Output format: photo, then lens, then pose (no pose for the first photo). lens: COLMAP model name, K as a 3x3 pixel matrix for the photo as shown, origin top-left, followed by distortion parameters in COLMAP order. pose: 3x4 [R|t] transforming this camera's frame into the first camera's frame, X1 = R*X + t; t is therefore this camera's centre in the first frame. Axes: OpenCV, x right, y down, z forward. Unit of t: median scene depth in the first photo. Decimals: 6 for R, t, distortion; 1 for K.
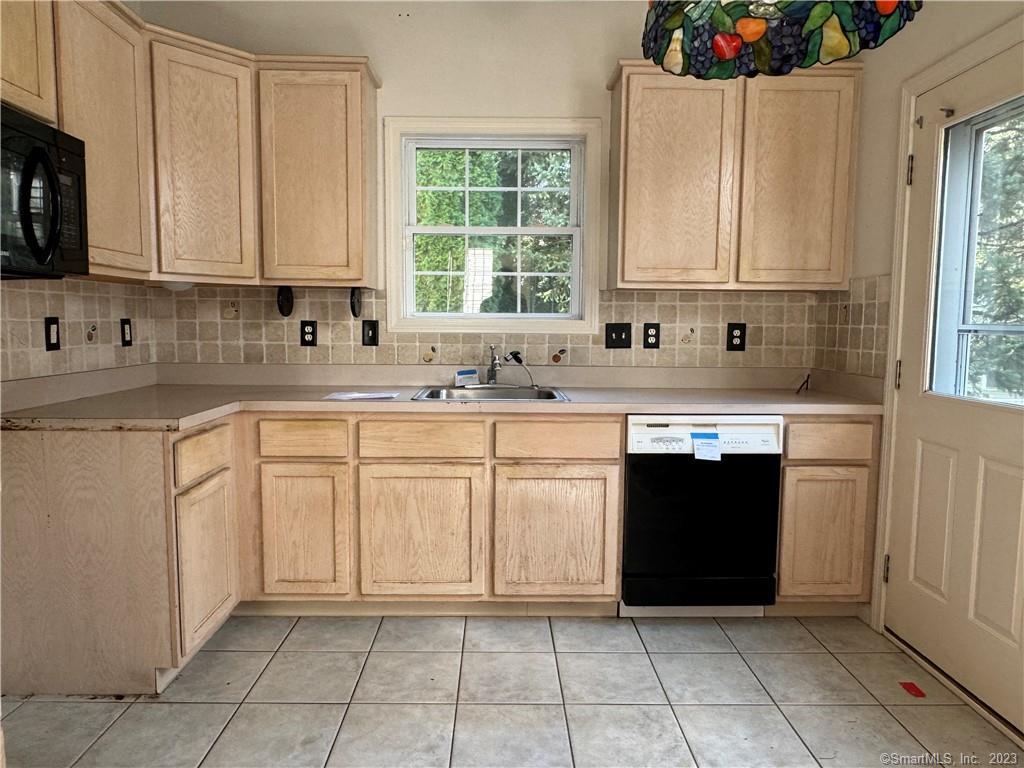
lens RADIAL K [[690.2, 0, 514.0], [0, 690.2, 383.2], [0, 0, 1]] dist [-0.004381, 0.002940]
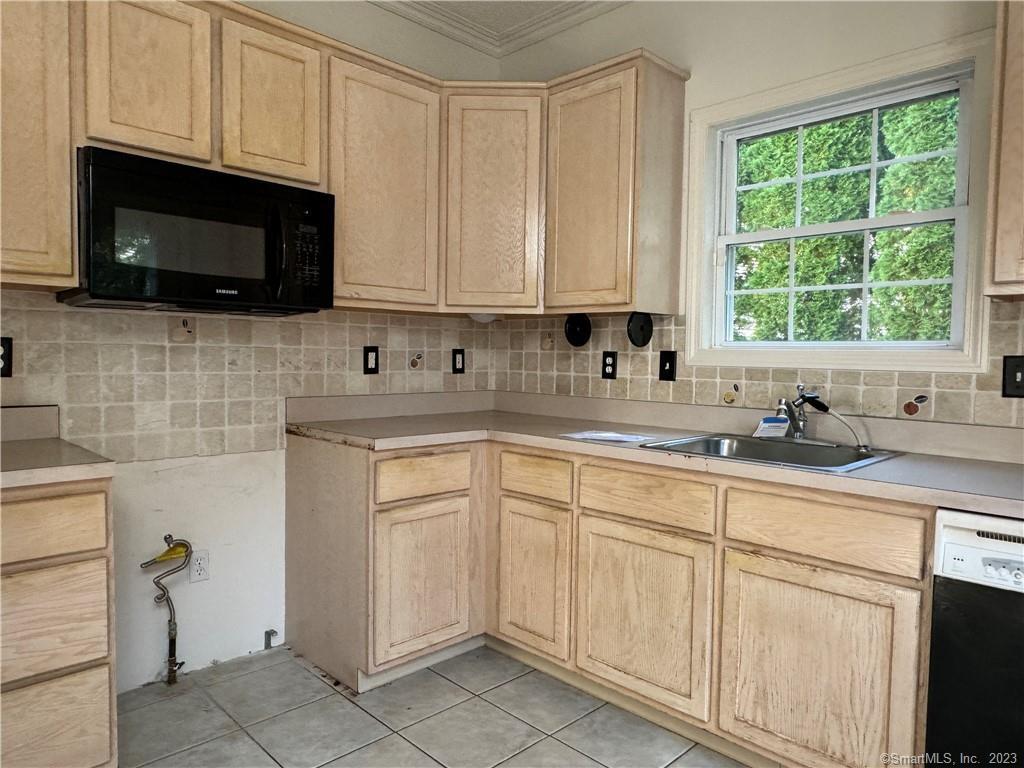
lens RADIAL K [[690.2, 0, 510.8], [0, 690.2, 385.9], [0, 0, 1]] dist [-0.004381, 0.002940]
pose [[0.683432, 0.035940, -0.729129, 0.335636], [-0.075109, 0.996949, -0.021260, -0.017882], [0.726140, 0.069294, 0.684046, 0.326799]]
